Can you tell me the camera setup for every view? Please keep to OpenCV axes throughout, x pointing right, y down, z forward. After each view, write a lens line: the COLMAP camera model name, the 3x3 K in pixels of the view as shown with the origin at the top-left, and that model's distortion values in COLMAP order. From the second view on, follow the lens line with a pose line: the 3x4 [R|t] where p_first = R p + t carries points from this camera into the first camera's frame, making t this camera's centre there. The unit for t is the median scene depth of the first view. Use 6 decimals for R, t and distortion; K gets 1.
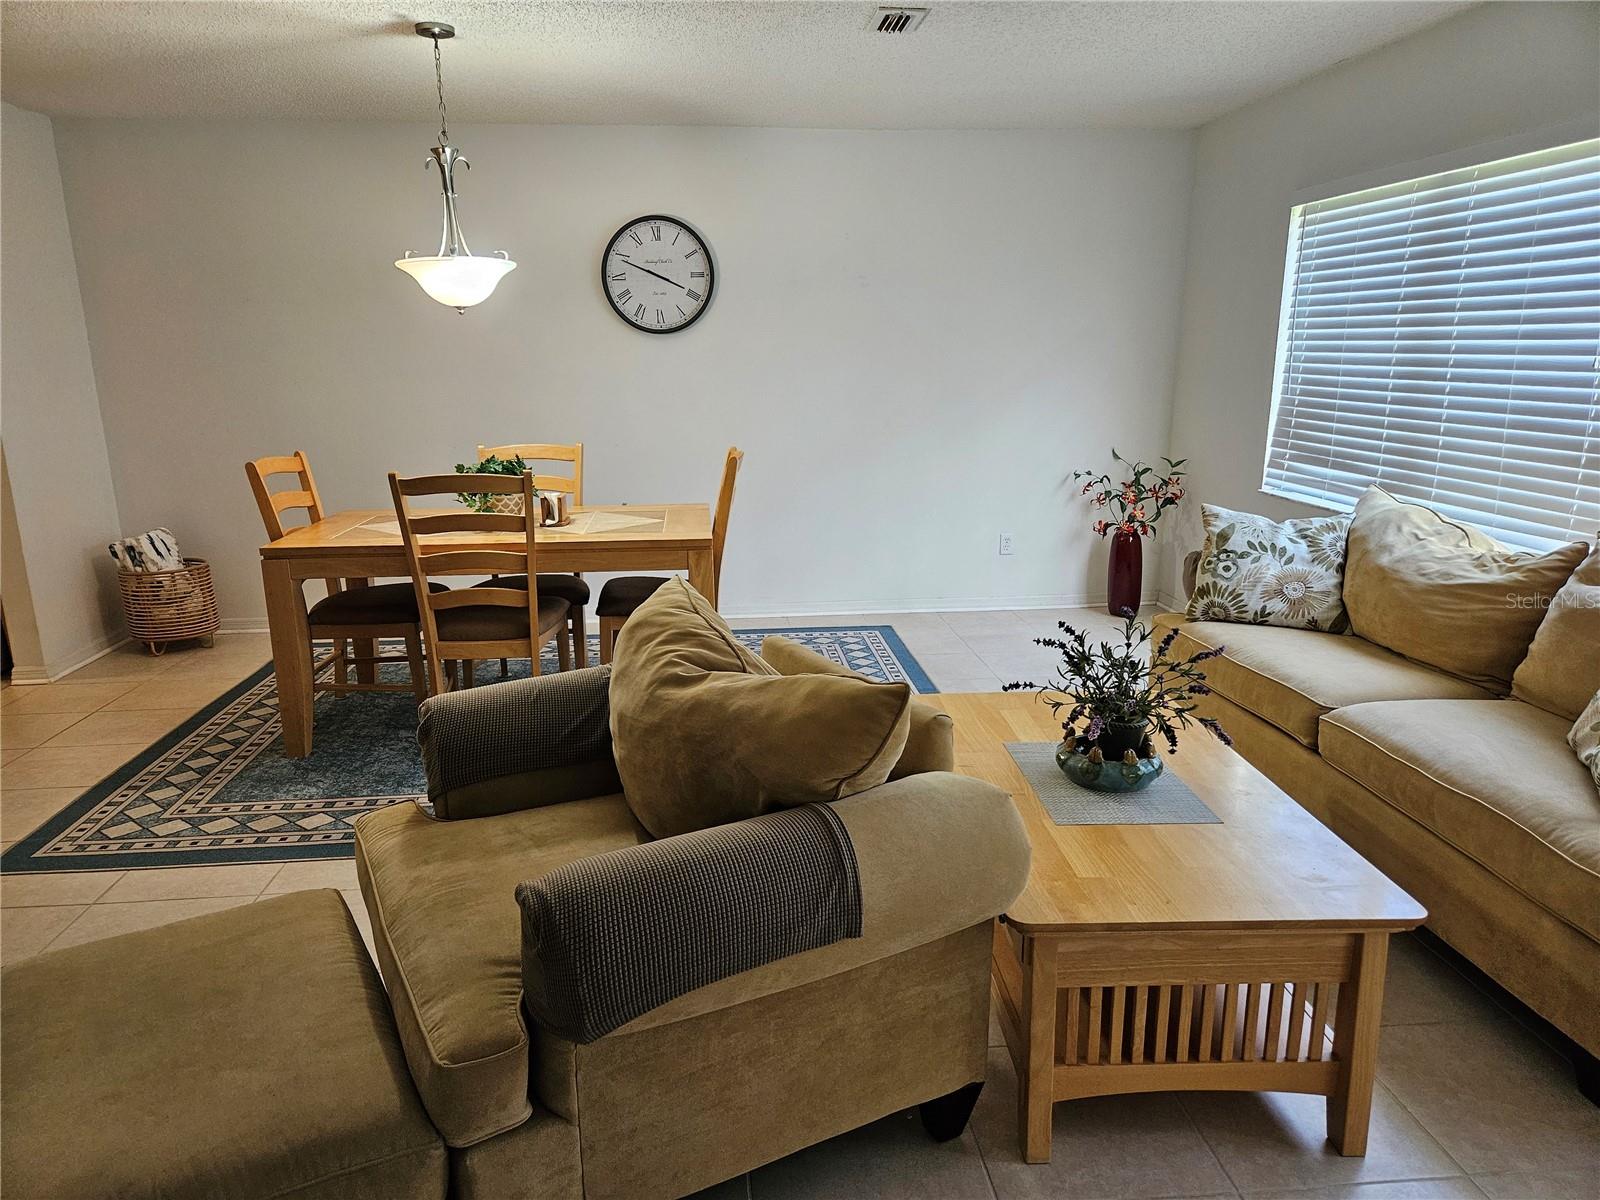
lens RADIAL K [[1061.3, 0, 793.0], [0, 1061.3, 611.2], [0, 0, 1]] dist [0.077712, -0.066538]
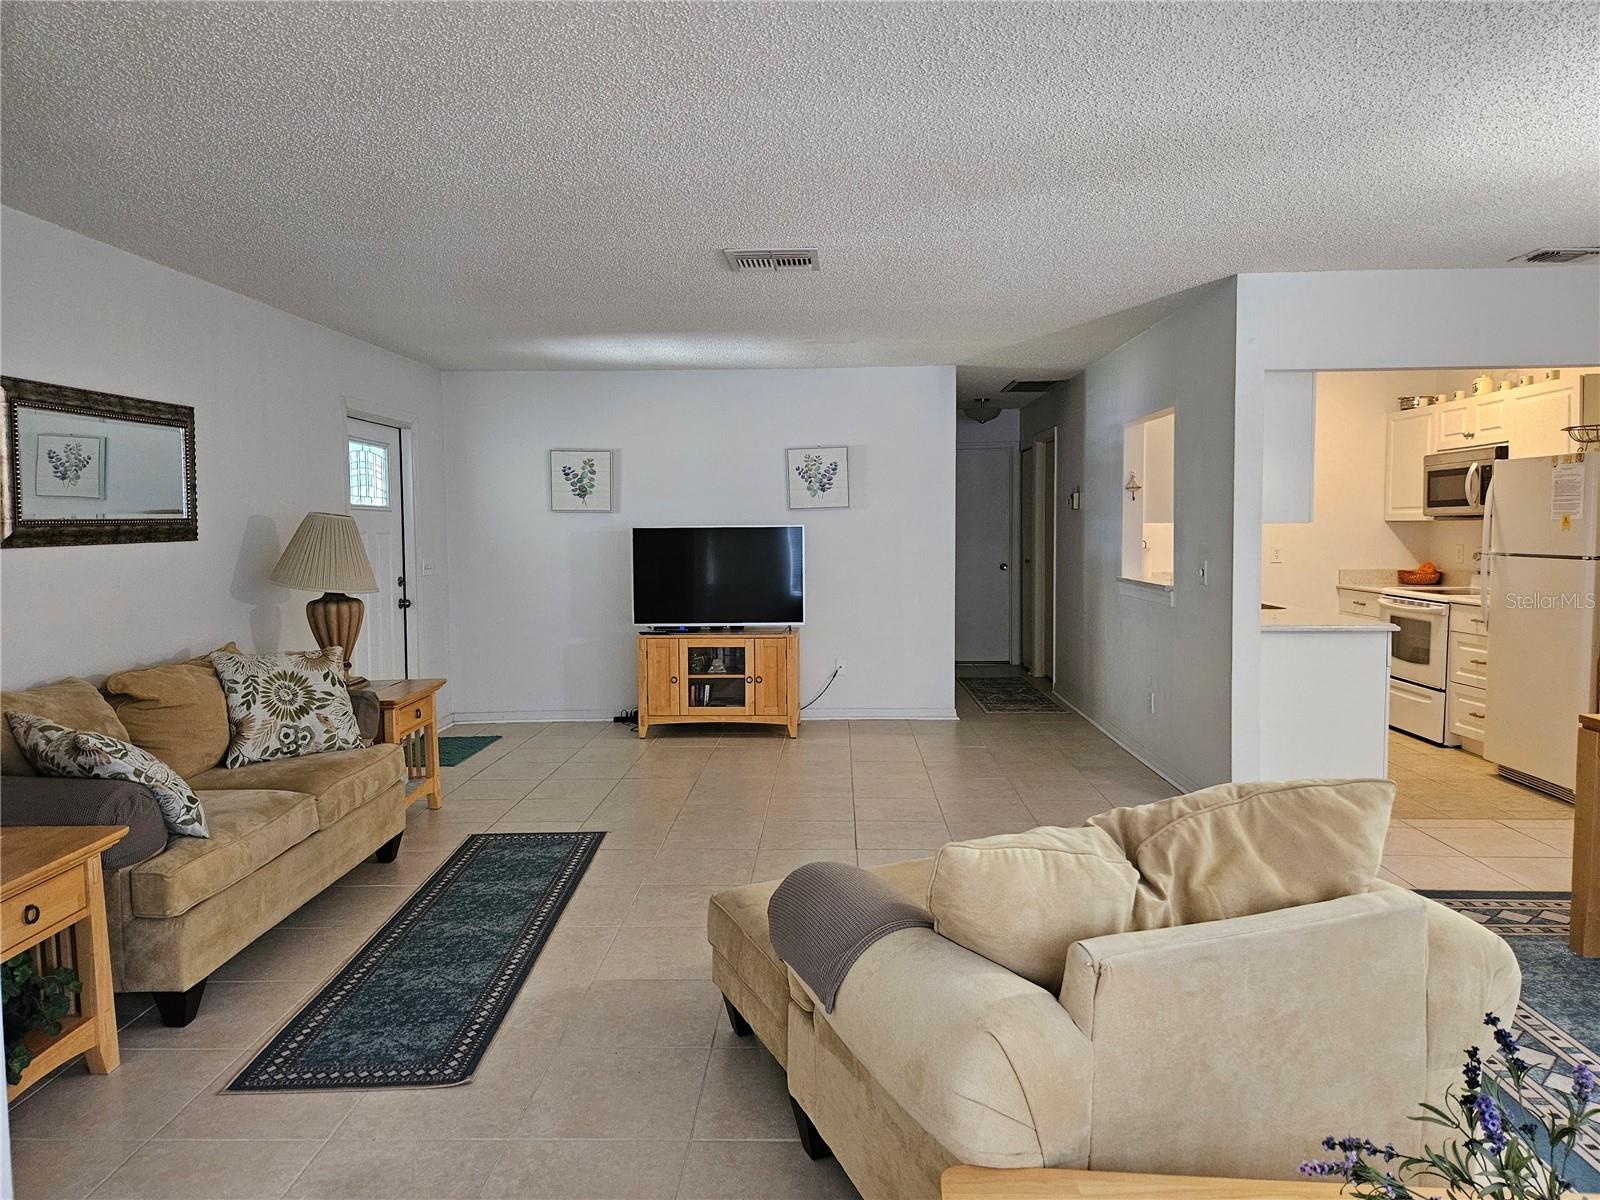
lens RADIAL K [[1061.3, 0, 793.0], [0, 1061.3, 611.2], [0, 0, 1]] dist [0.077712, -0.066538]
pose [[-0.131622, 0.097378, -0.986506, 0.448746], [-0.226599, 0.965859, 0.125573, -0.095899], [0.965054, 0.240069, -0.105063, 0.376312]]
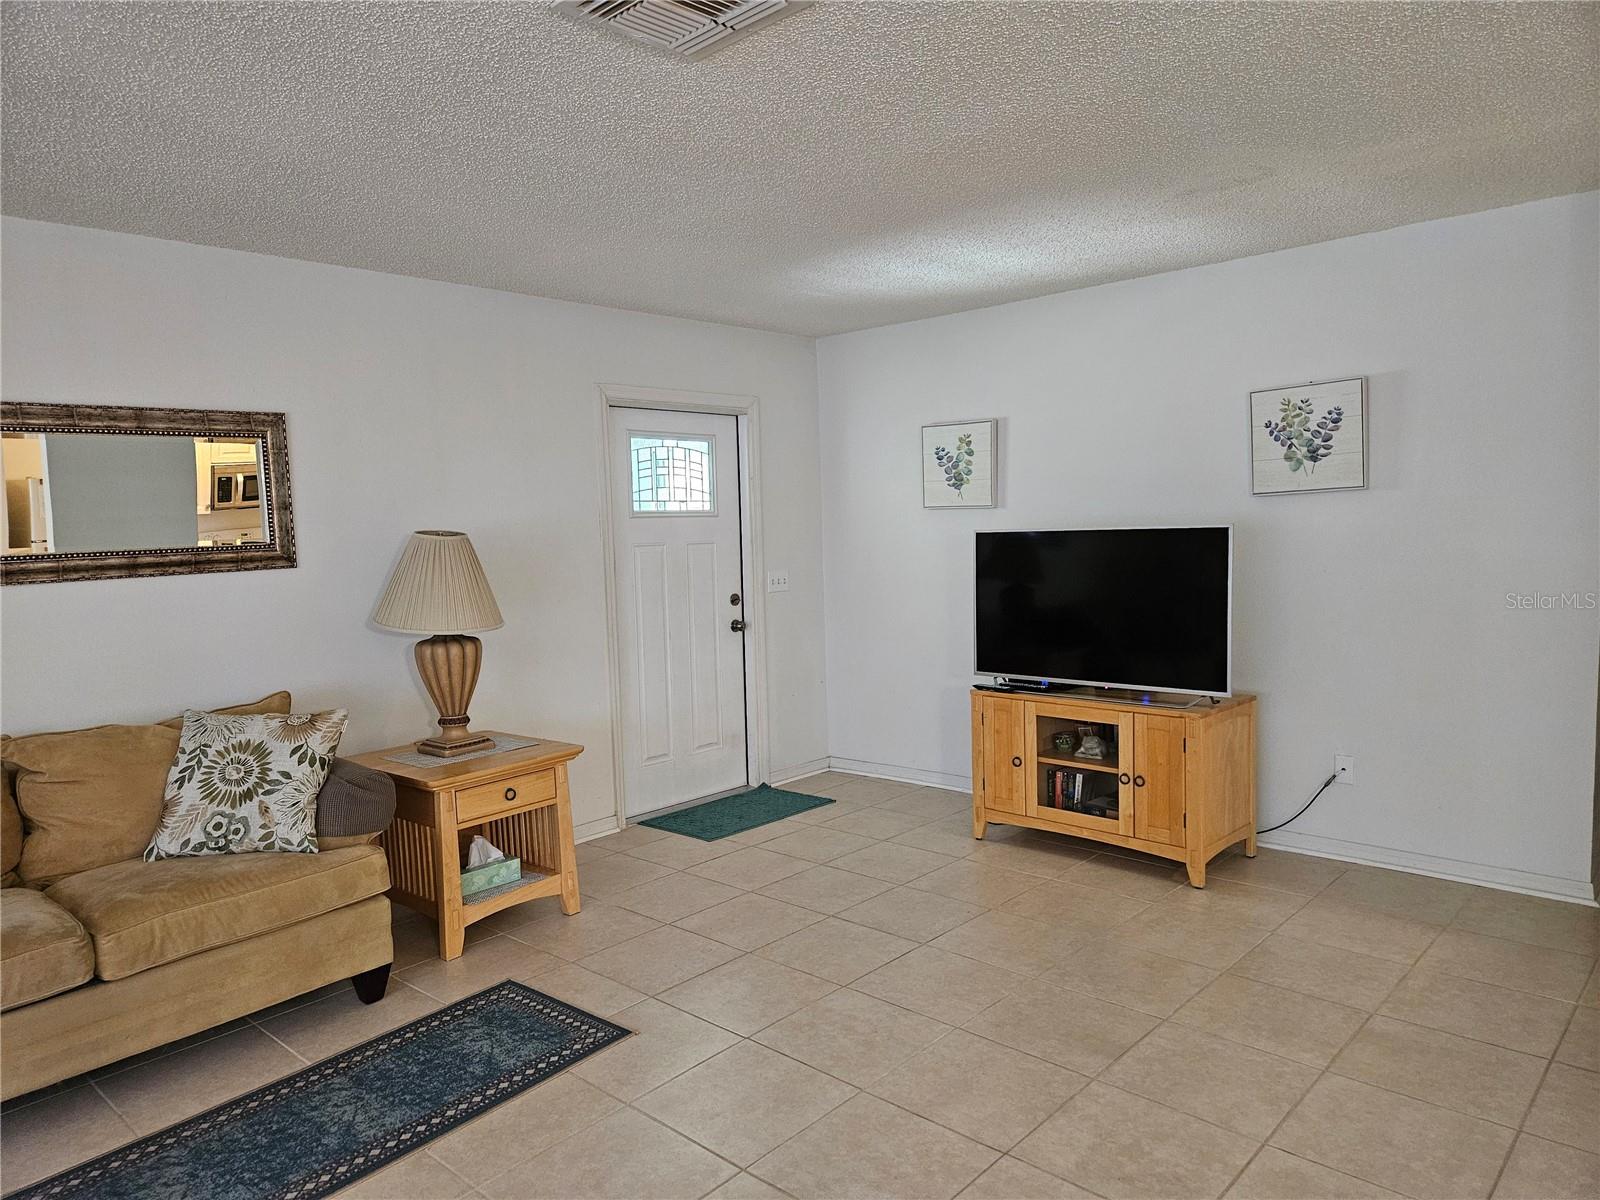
lens RADIAL K [[1066.0, 0, 803.6], [0, 1066.0, 620.3], [0, 0, 1]] dist [0.079357, -0.062350]
pose [[-0.742288, 0.102870, -0.662138, -0.273252], [-0.116749, 0.953177, 0.278968, -0.164980], [0.659832, 0.284378, -0.695522, 0.632672]]
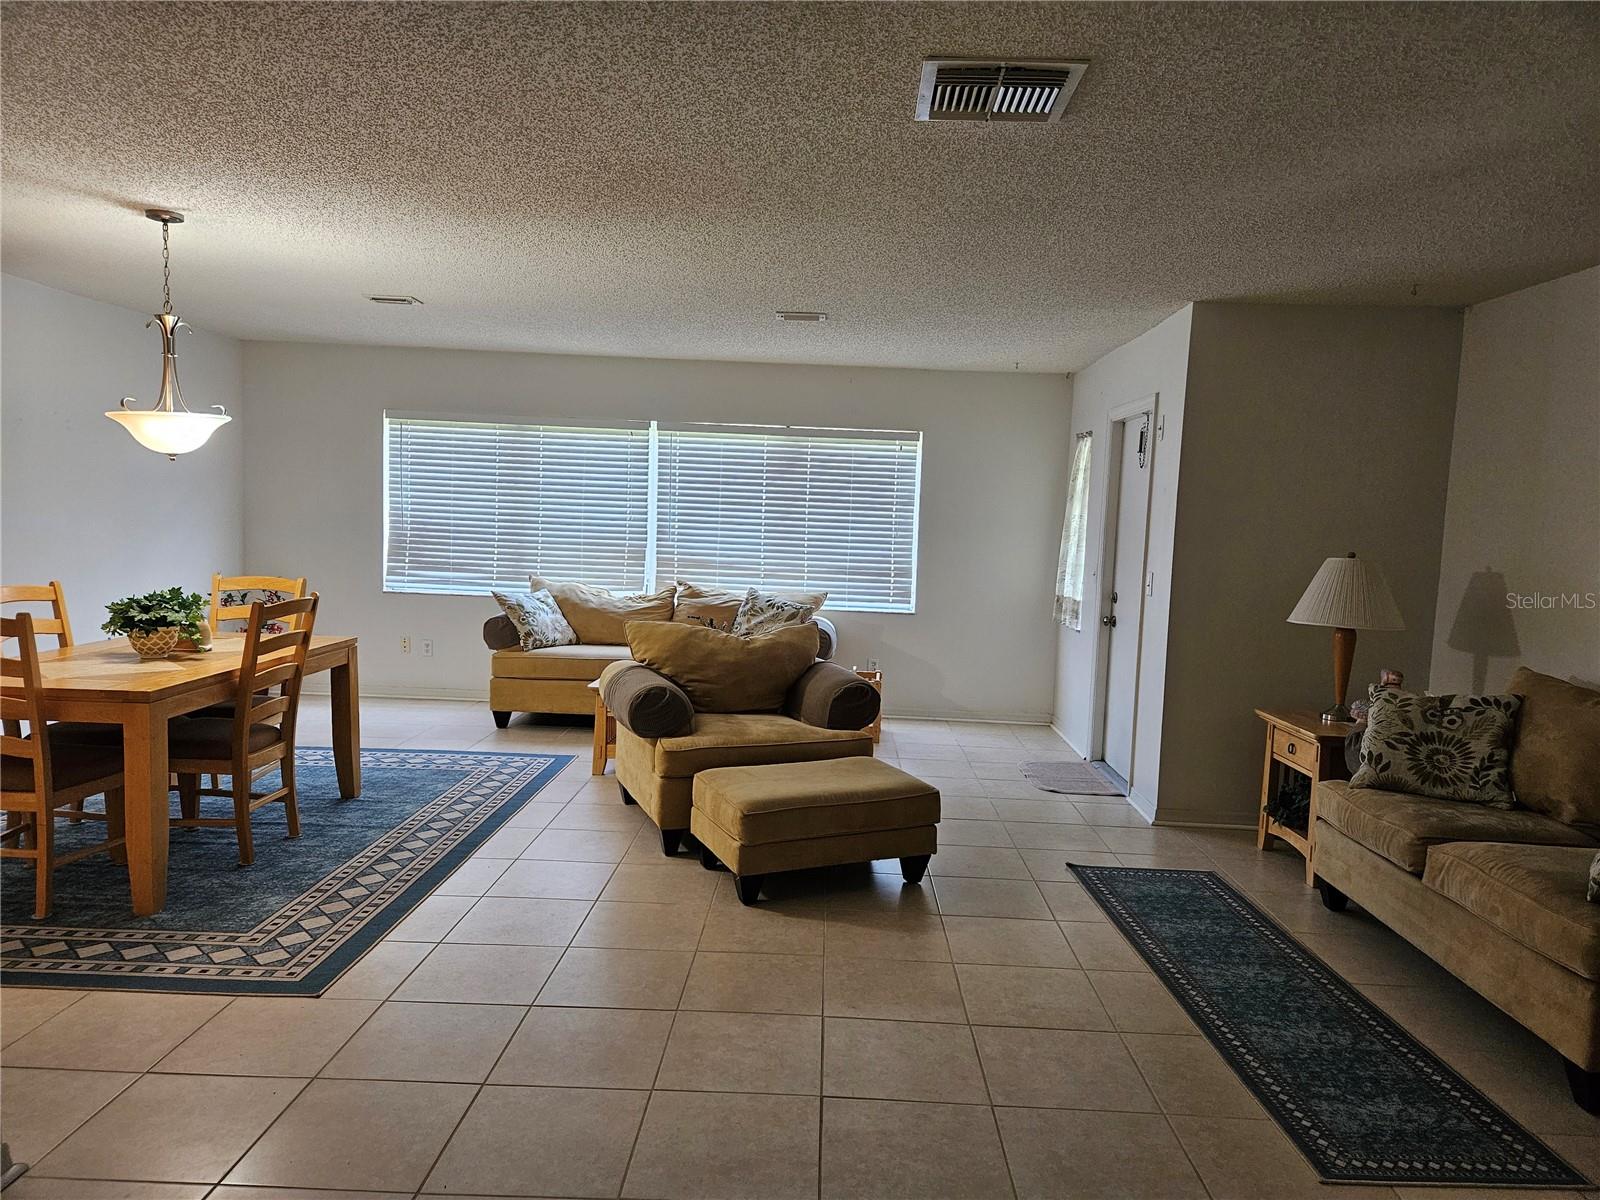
lens RADIAL K [[1069.8, 0, 810.1], [0, 1069.8, 612.7], [0, 0, 1]] dist [0.074911, -0.063552]
pose [[0.113800, -0.082661, 0.990059, -1.240681], [0.201665, 0.977709, 0.058450, -0.058100], [-0.972821, 0.193009, 0.127933, 0.250115]]
